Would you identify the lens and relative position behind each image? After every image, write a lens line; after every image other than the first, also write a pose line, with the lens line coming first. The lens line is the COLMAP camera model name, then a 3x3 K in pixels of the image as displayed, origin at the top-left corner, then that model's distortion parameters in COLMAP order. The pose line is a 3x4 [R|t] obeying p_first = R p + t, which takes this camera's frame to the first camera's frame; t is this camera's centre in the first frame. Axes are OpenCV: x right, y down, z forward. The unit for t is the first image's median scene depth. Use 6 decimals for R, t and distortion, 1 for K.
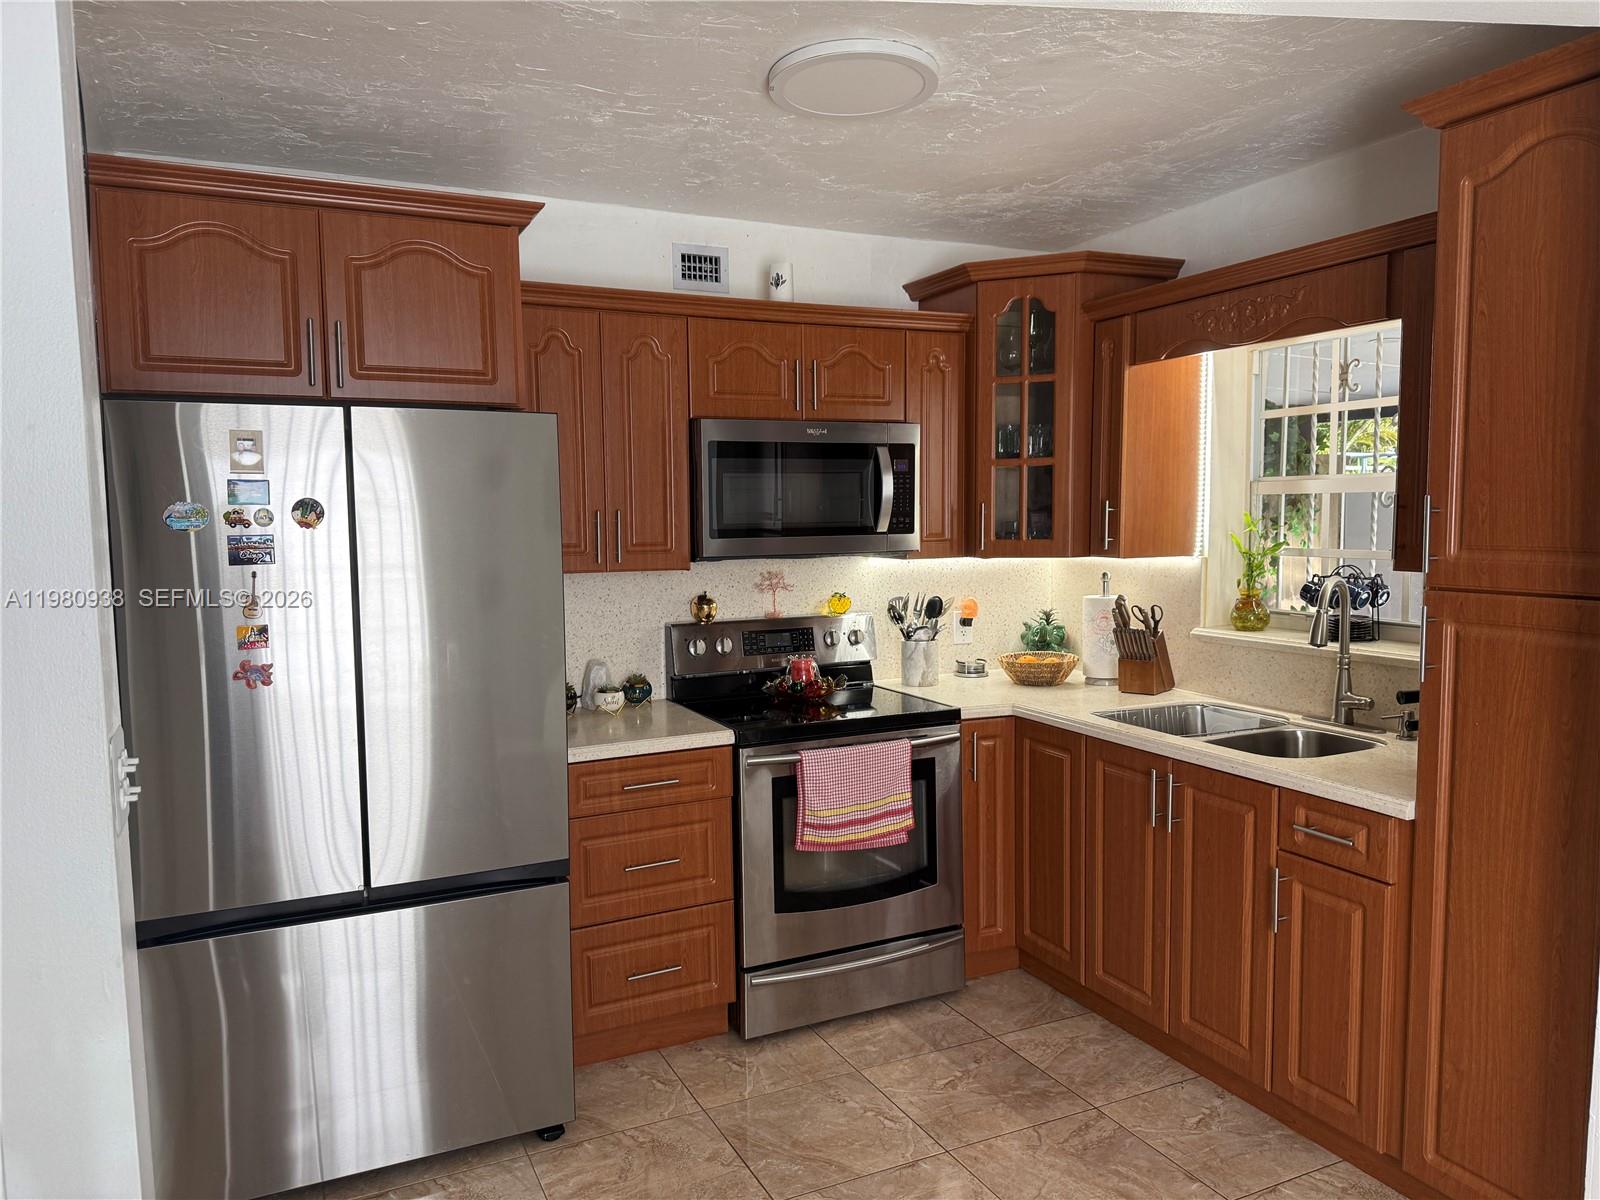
lens RADIAL K [[1137.5, 0, 796.4], [0, 1137.5, 605.4], [0, 0, 1]] dist [0.078991, -0.021464]
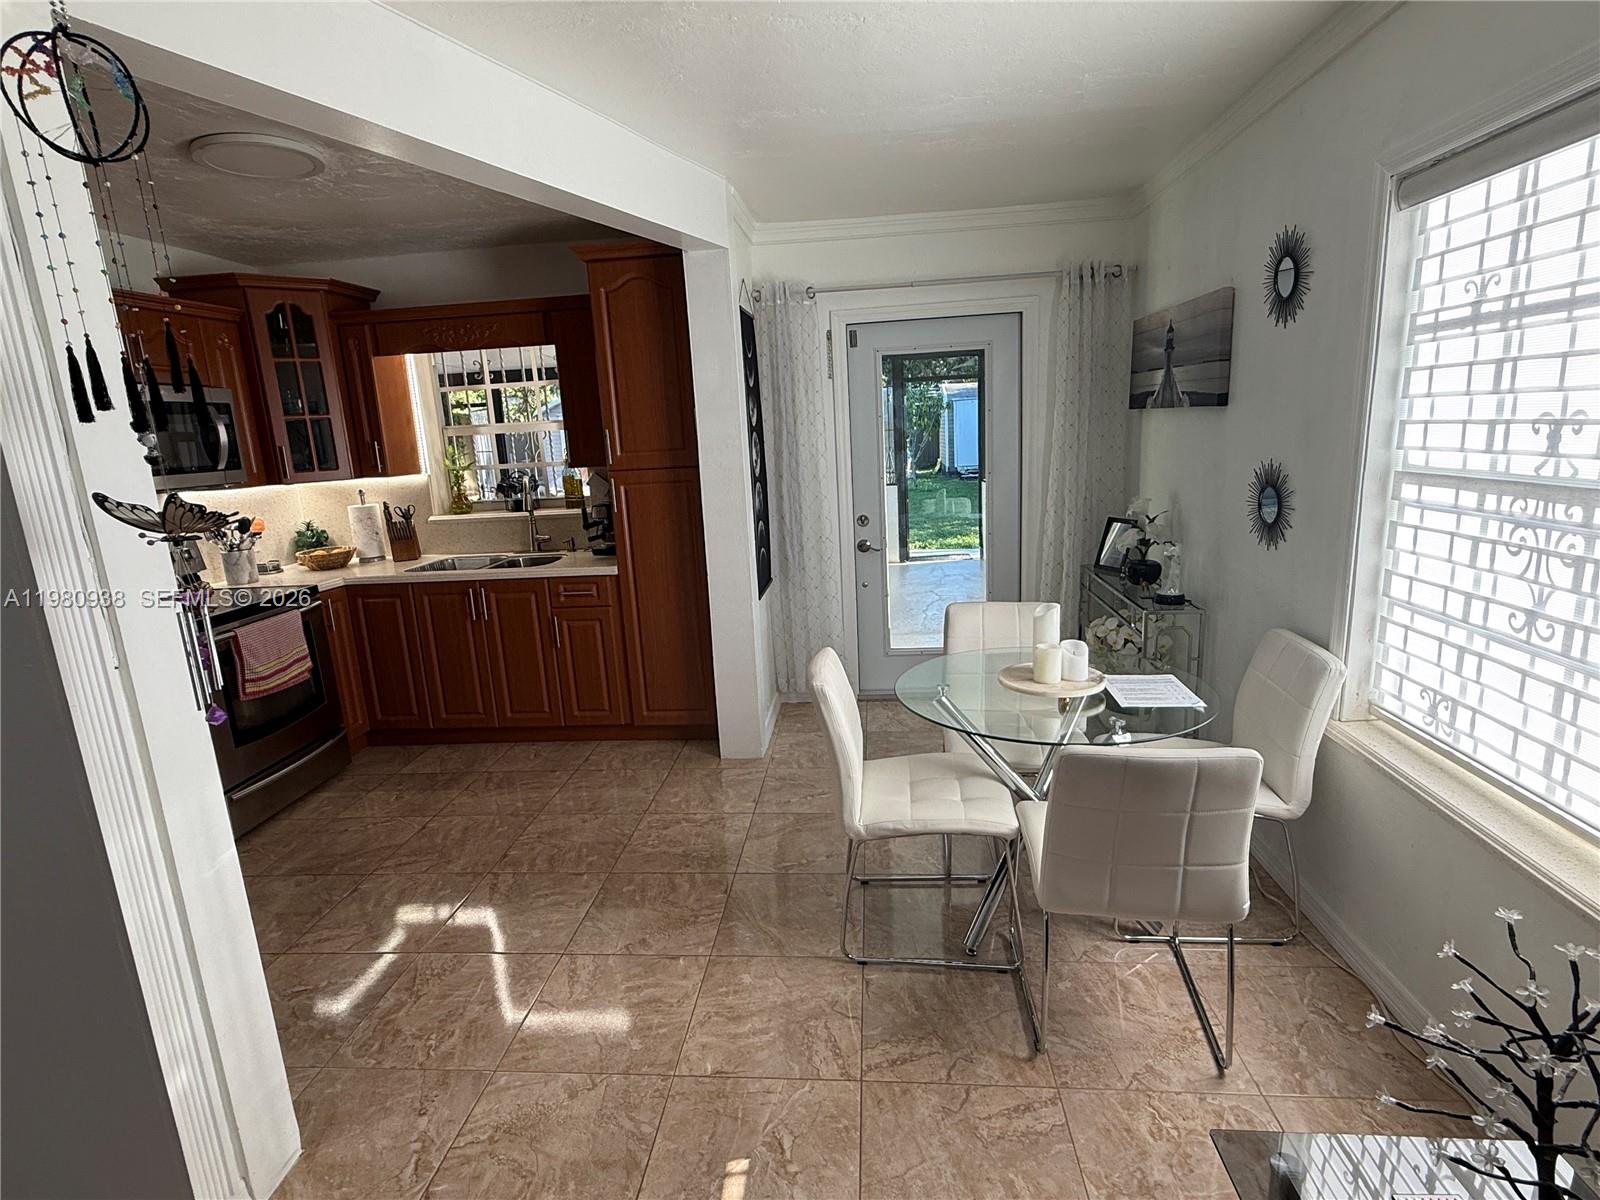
lens RADIAL K [[809.4, 0, 799.9], [0, 809.4, 599.5], [0, 0, 1]] dist [-0.000587, 0.000751]
pose [[0.506421, -0.195101, 0.839925, -0.419528], [0.118134, 0.980580, 0.156546, 0.017351], [-0.854156, 0.019945, 0.519634, -0.087358]]
